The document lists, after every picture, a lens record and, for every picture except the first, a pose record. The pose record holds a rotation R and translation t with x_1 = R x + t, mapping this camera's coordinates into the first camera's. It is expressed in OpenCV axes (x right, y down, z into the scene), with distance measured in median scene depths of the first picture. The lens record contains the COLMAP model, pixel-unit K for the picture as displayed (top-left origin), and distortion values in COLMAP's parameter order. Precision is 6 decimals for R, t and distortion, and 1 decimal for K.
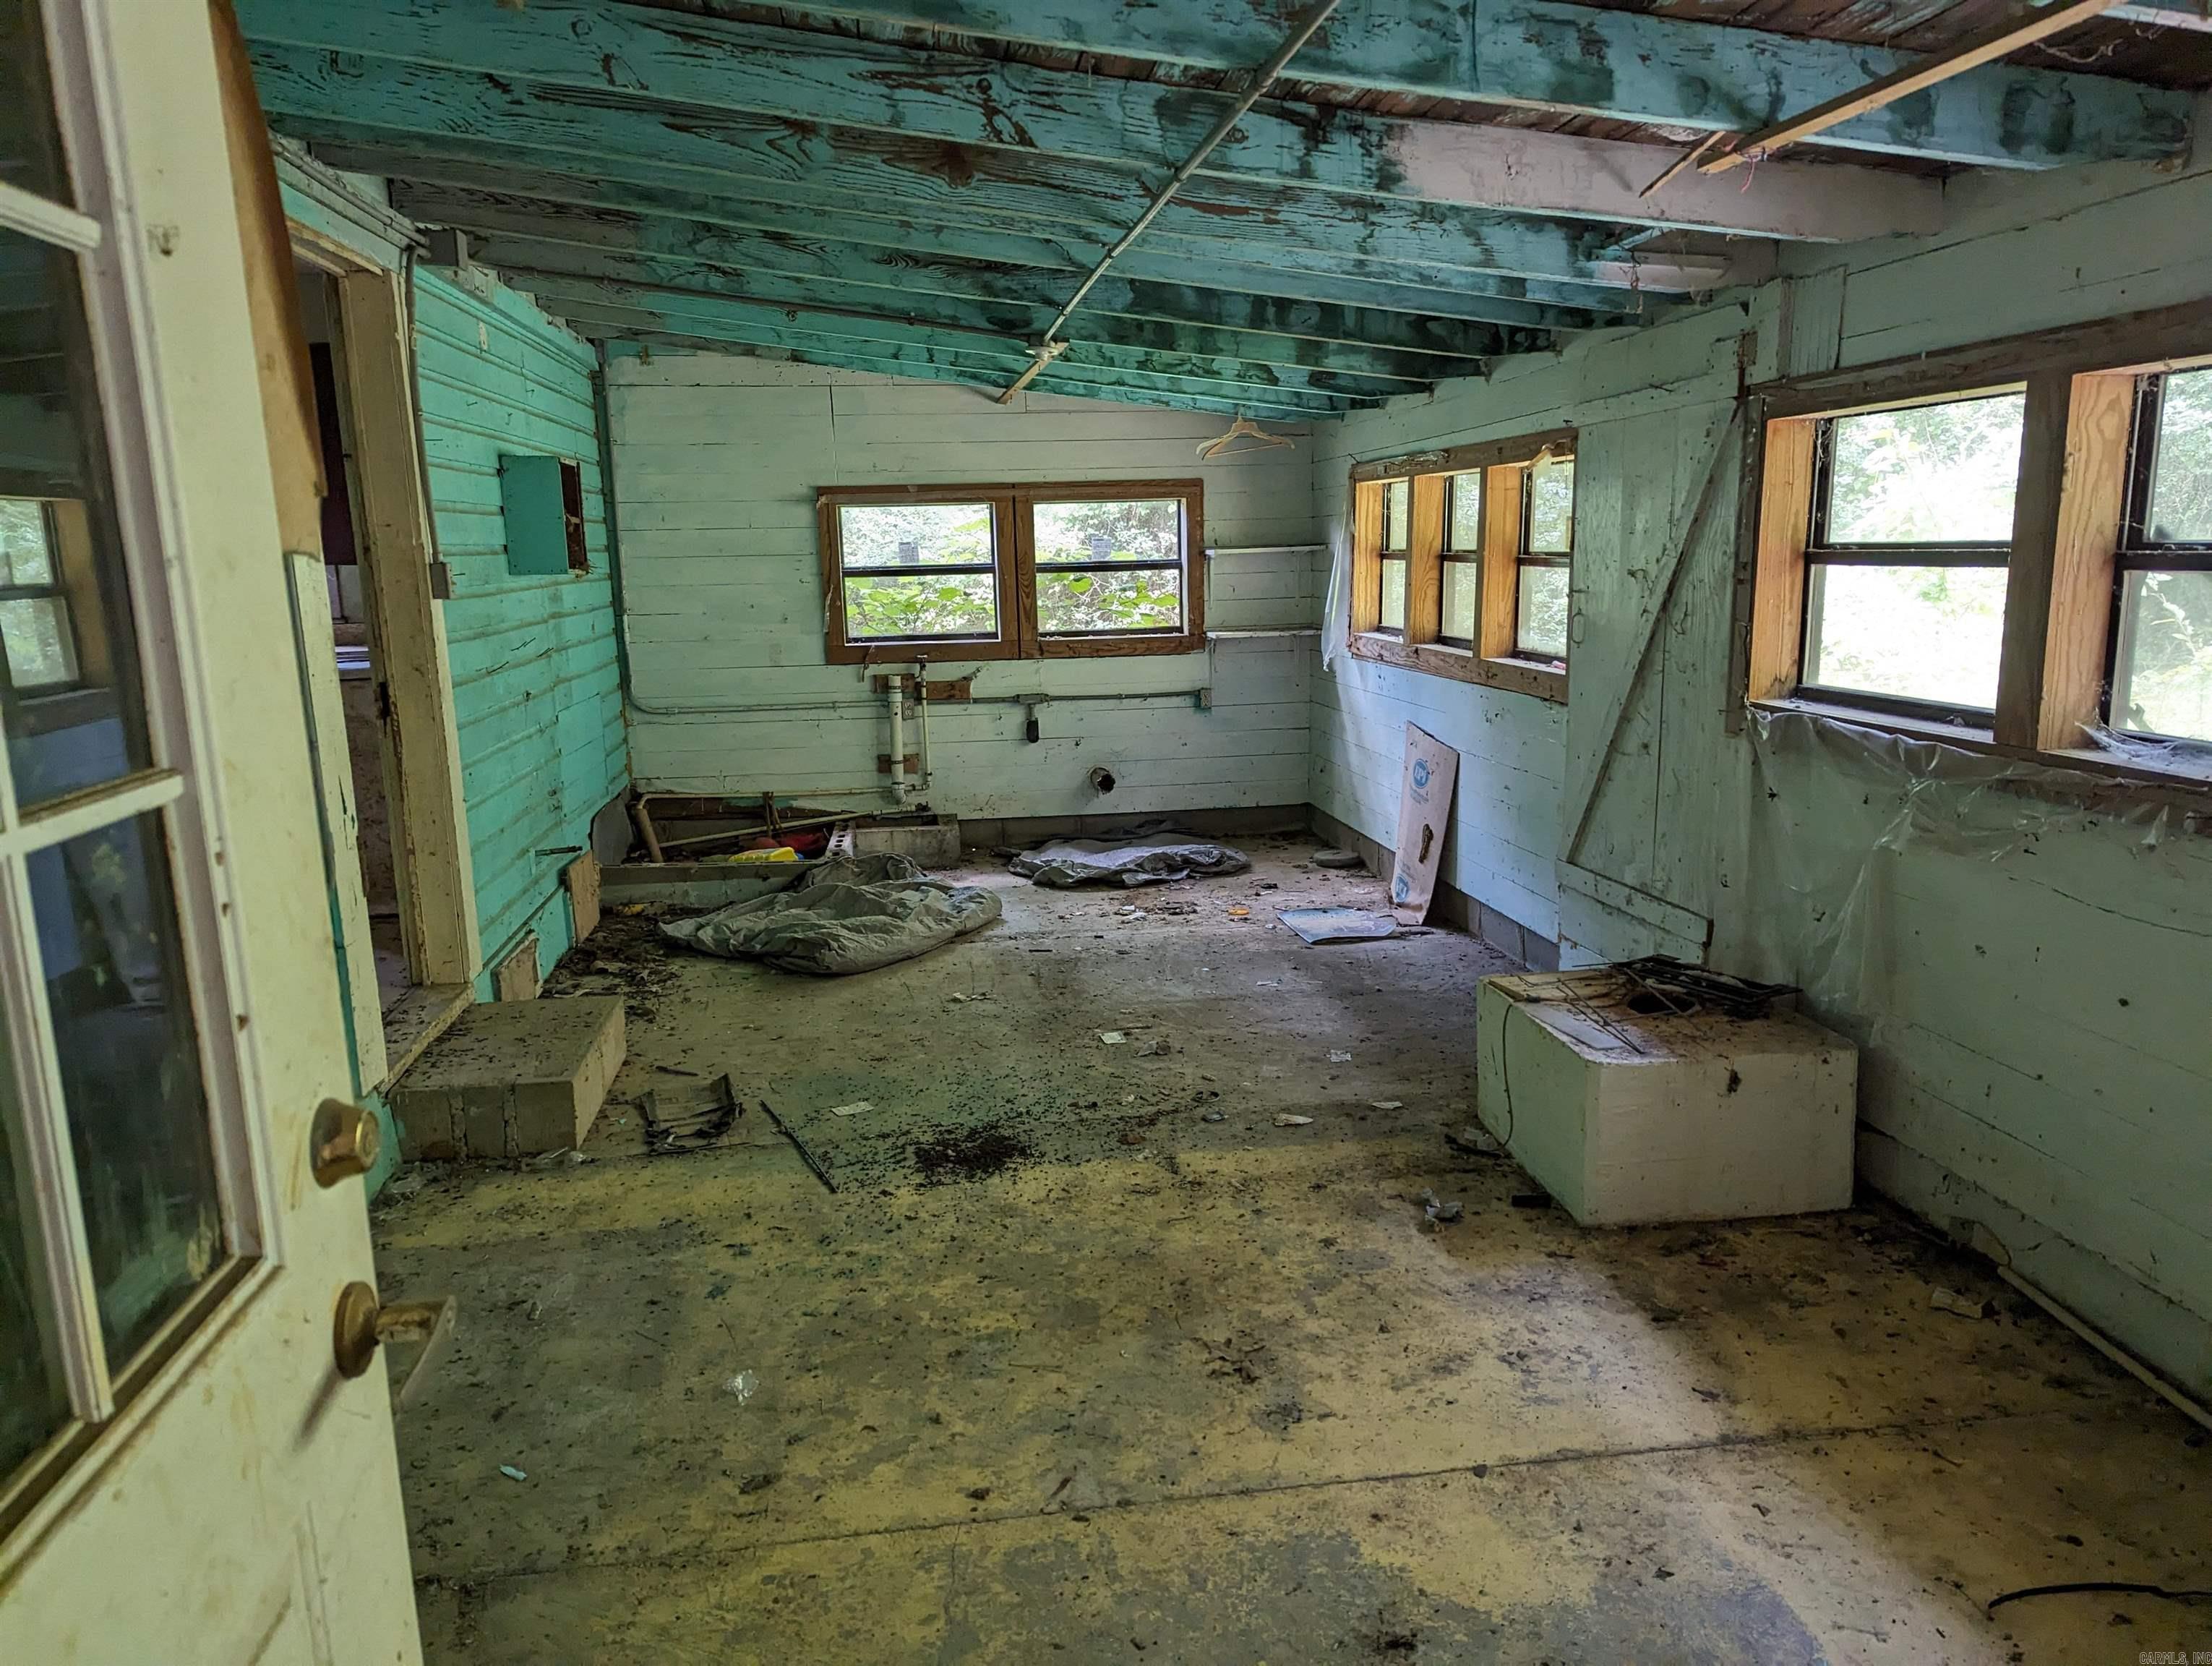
lens RADIAL K [[1556.1, 0, 1142.6], [0, 1556.1, 852.1], [0, 0, 1]] dist [0.049798, -0.033532]
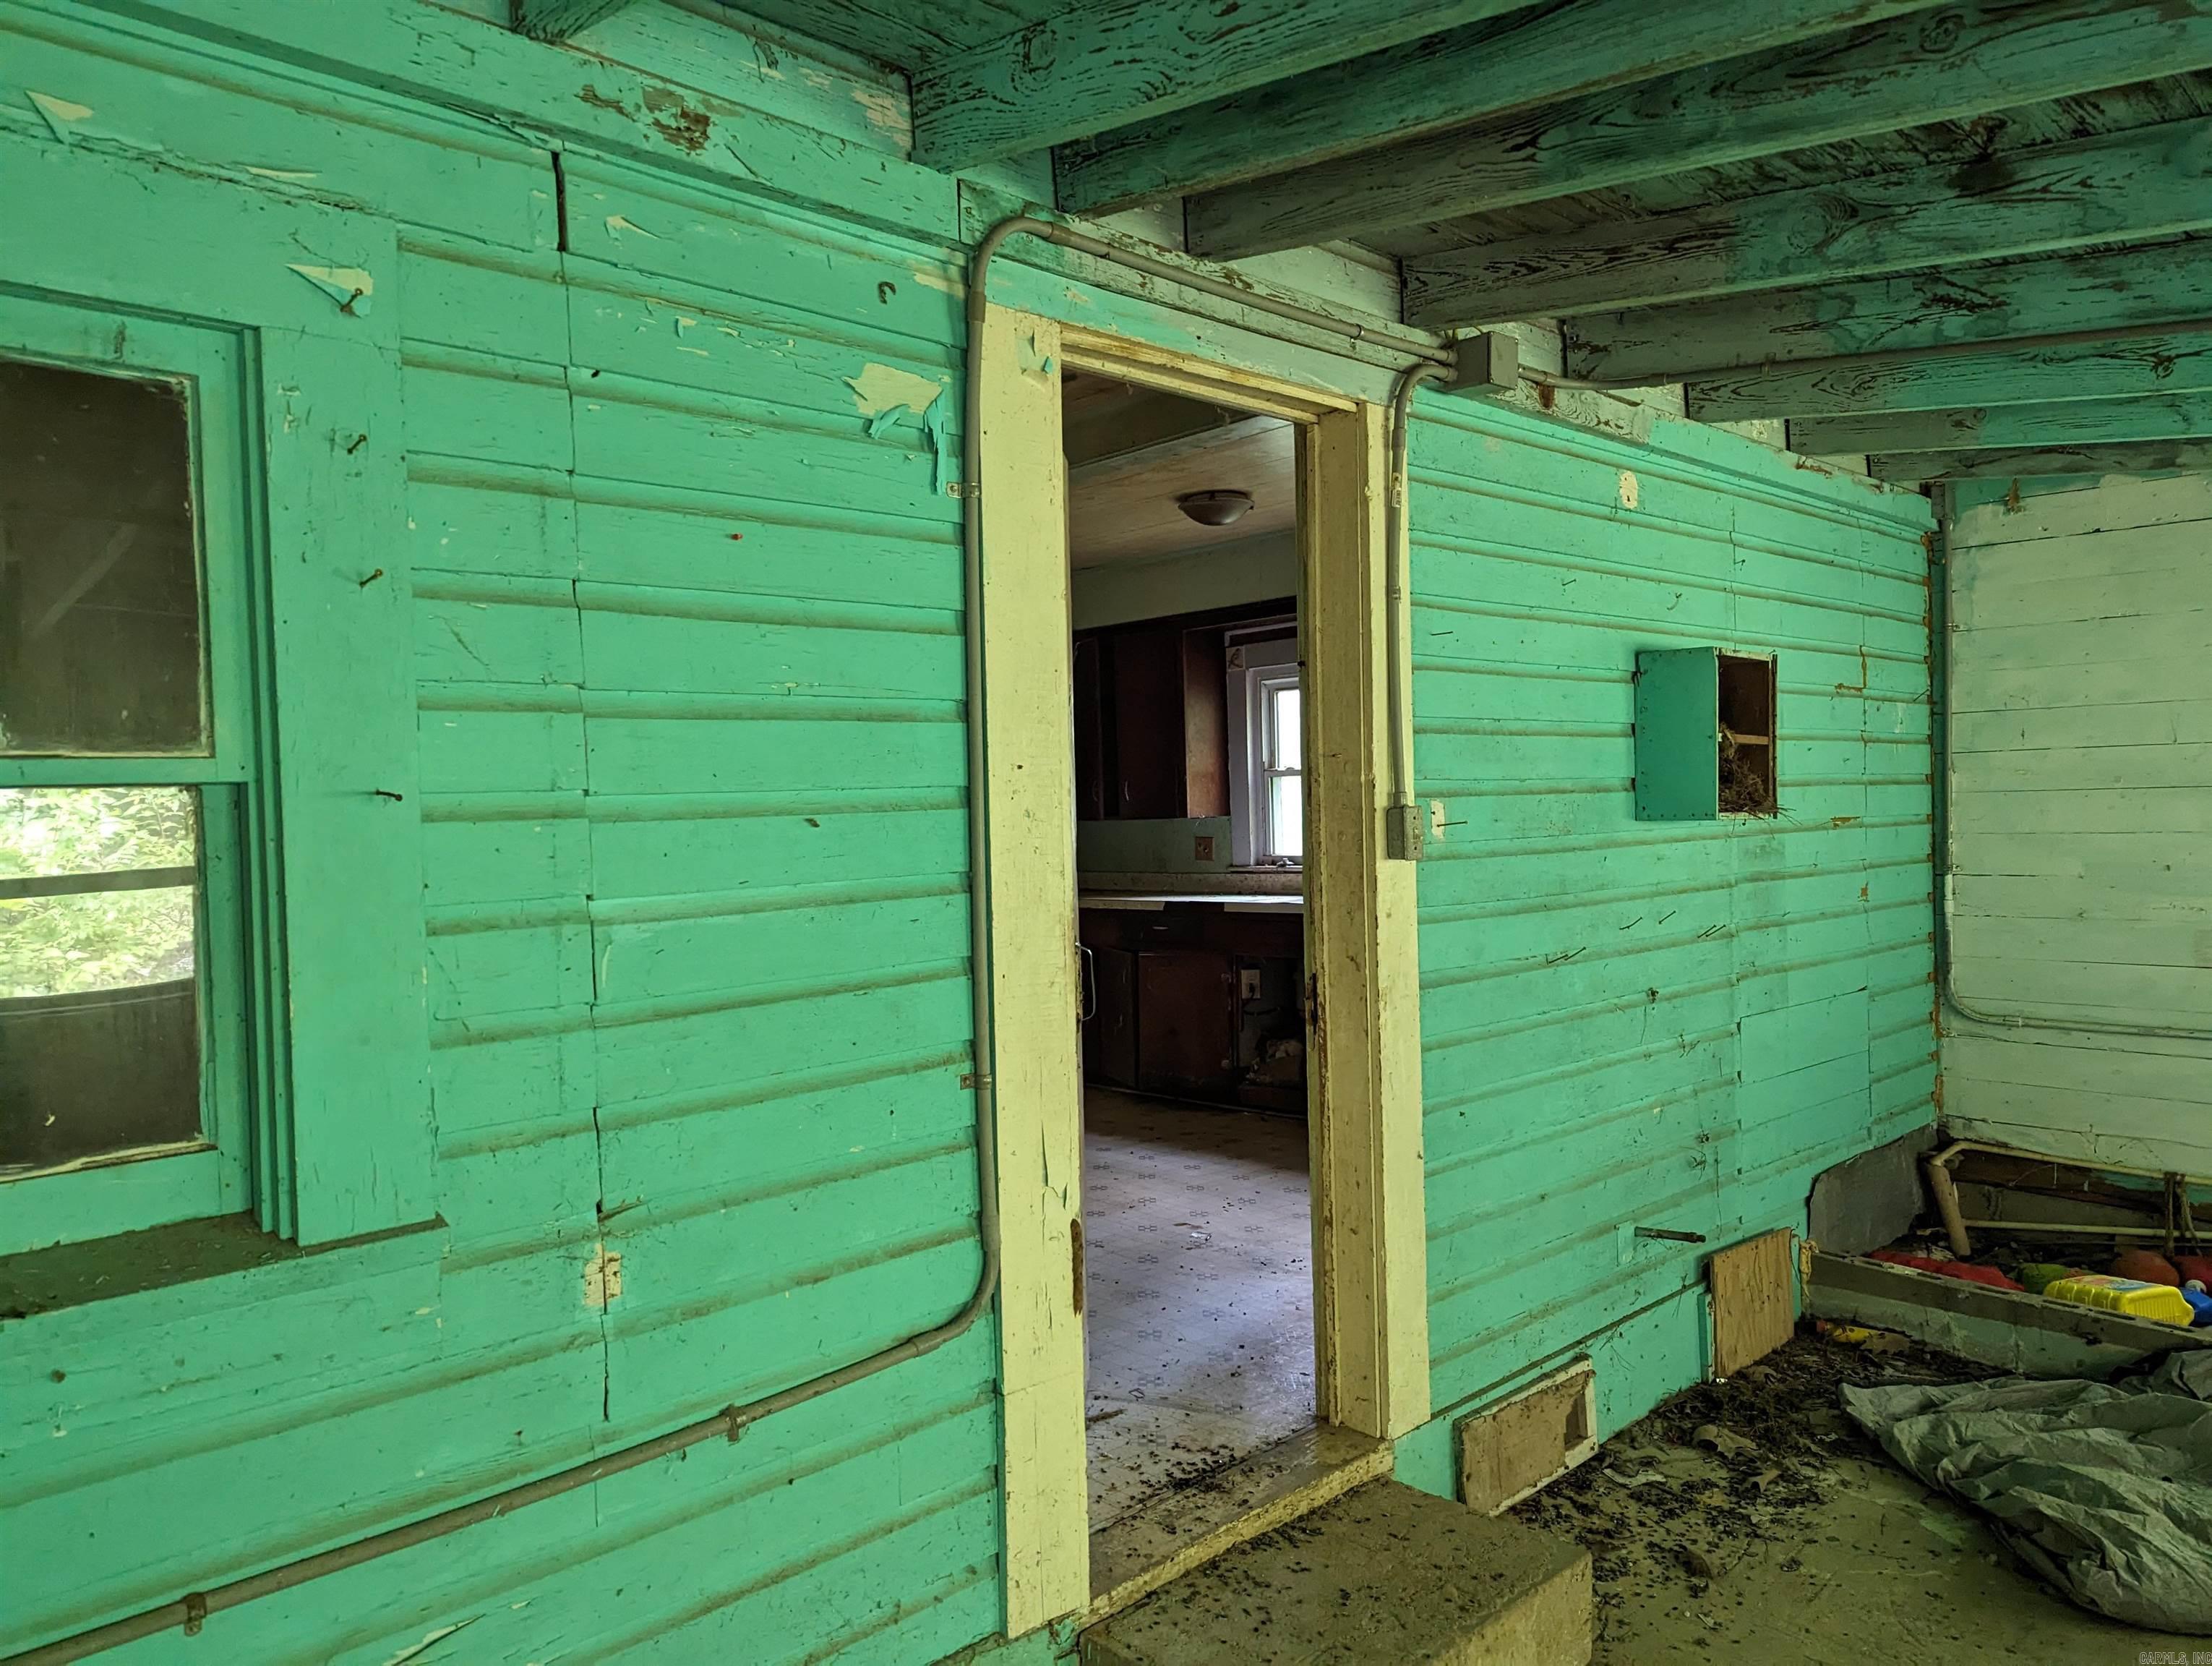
lens RADIAL K [[1556.1, 0, 1092.5], [0, 1556.1, 841.1], [0, 0, 1]] dist [0.049798, -0.033532]
pose [[0.570929, 0.021410, -0.820720, 0.023138], [-0.145365, 0.986502, -0.075388, -0.073989], [0.808028, 0.162345, 0.566335, 0.381406]]
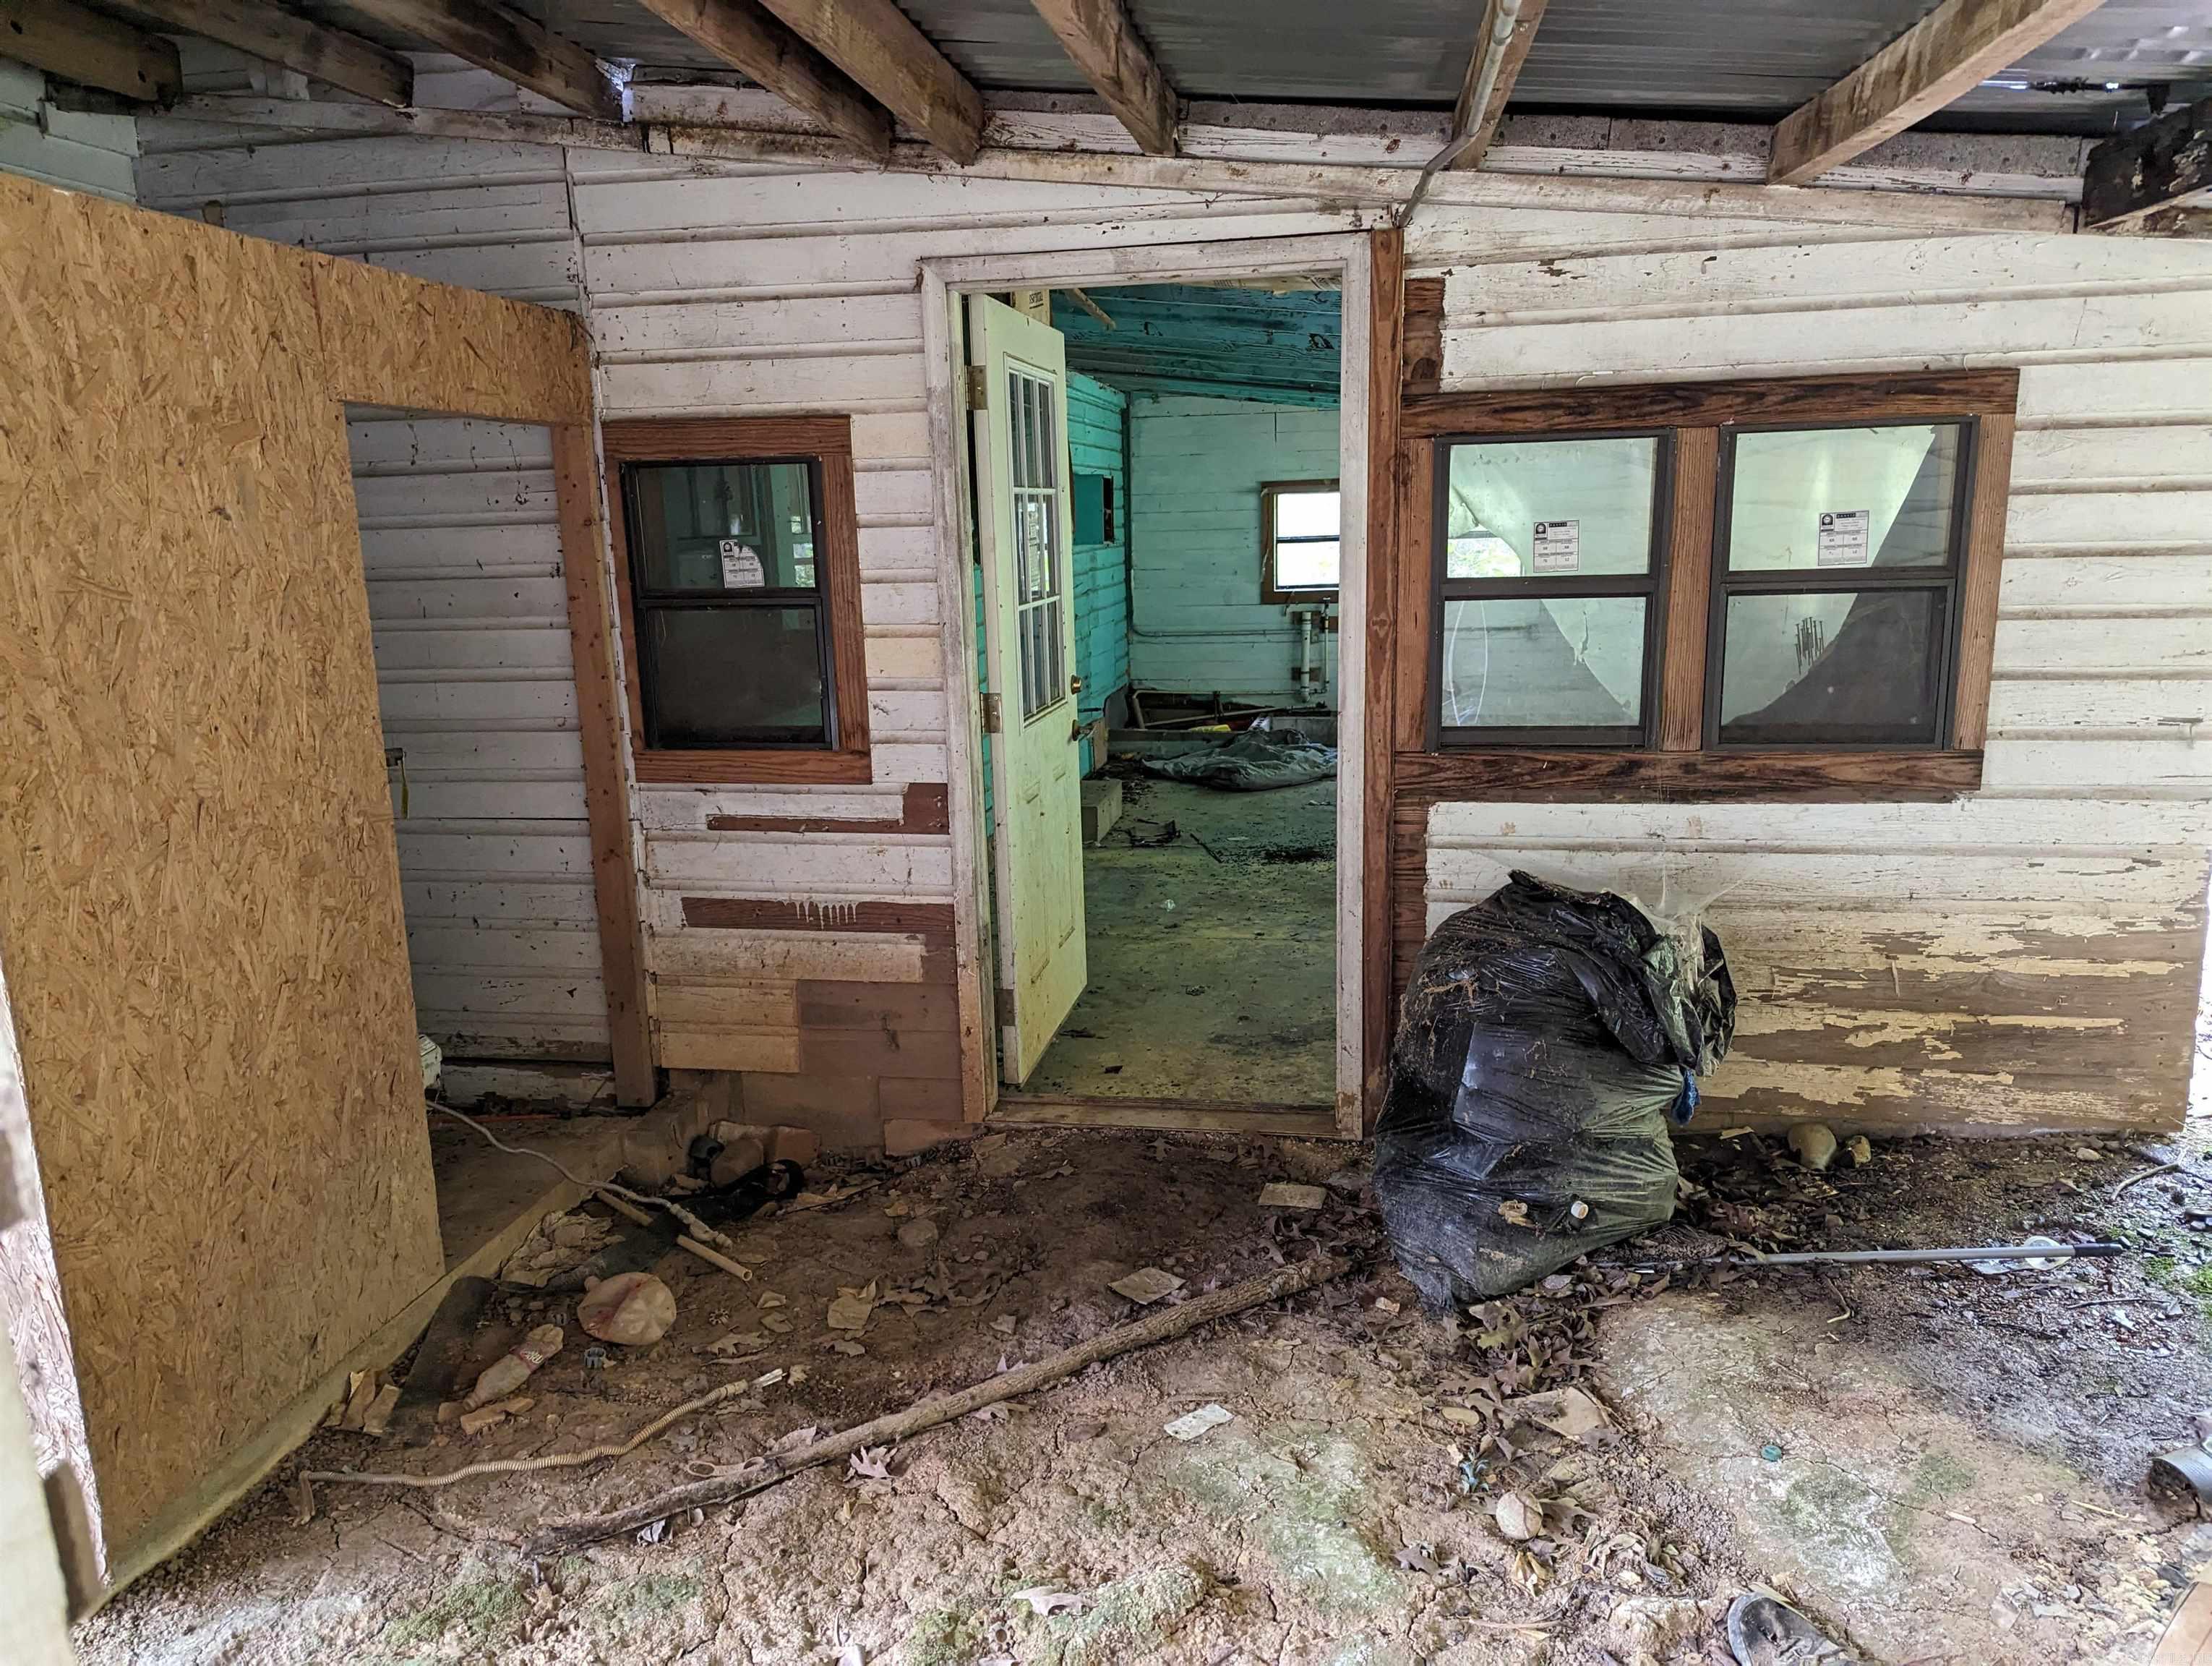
lens RADIAL K [[1556.1, 0, 1092.7], [0, 1556.1, 850.4], [0, 0, 1]] dist [0.049798, -0.033532]
pose [[0.944085, 0.063818, -0.323467, 0.170085], [-0.056257, 0.997881, 0.032683, 0.089150], [0.324867, -0.012658, 0.945675, -0.543839]]
